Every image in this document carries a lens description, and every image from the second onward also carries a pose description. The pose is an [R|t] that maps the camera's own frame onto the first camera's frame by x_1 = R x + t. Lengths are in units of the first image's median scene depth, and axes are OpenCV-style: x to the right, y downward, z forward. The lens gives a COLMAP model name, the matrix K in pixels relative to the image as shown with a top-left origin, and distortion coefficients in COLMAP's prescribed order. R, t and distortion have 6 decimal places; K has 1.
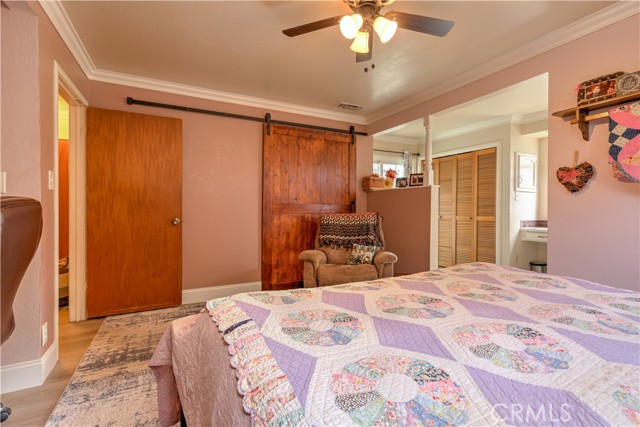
lens RADIAL K [[293.1, 0, 321.7], [0, 293.1, 209.8], [0, 0, 1]] dist [0.011096, 0.000168]
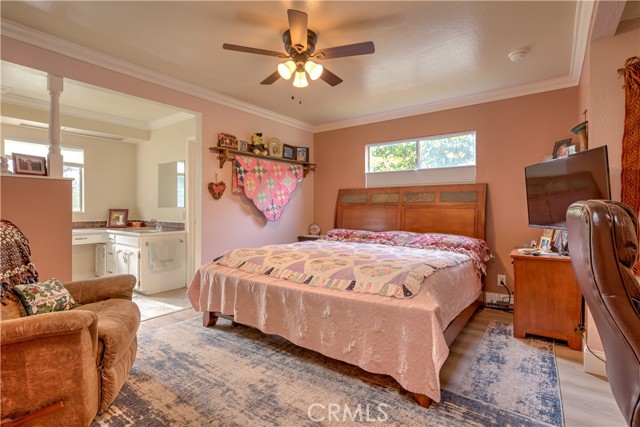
lens RADIAL K [[321.3, 0, 329.8], [0, 321.3, 210.0], [0, 0, 1]] dist [-0.001639, -0.000145]
pose [[-0.457023, -0.014509, 0.889337, -0.995833], [0.000853, 0.999859, 0.016750, -0.033256], [-0.889455, 0.008414, -0.456946, 1.308212]]
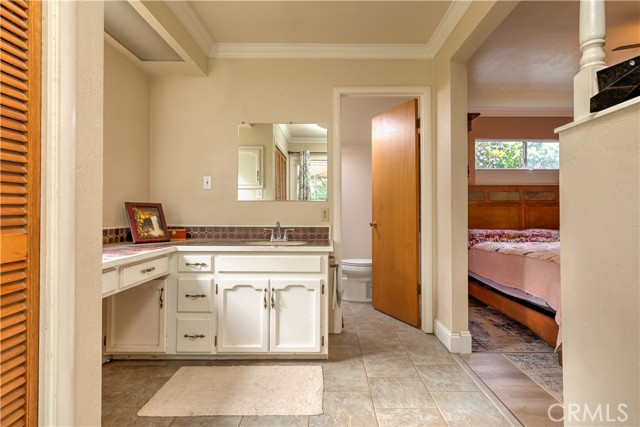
lens RADIAL K [[321.3, 0, 329.8], [0, 321.3, 210.0], [0, 0, 1]] dist [-0.001639, -0.000145]
pose [[-0.889748, -0.003995, 0.456435, 0.816466], [-0.005271, 0.999985, -0.001523, 0.023358], [-0.456422, -0.003761, -0.889755, 2.387801]]
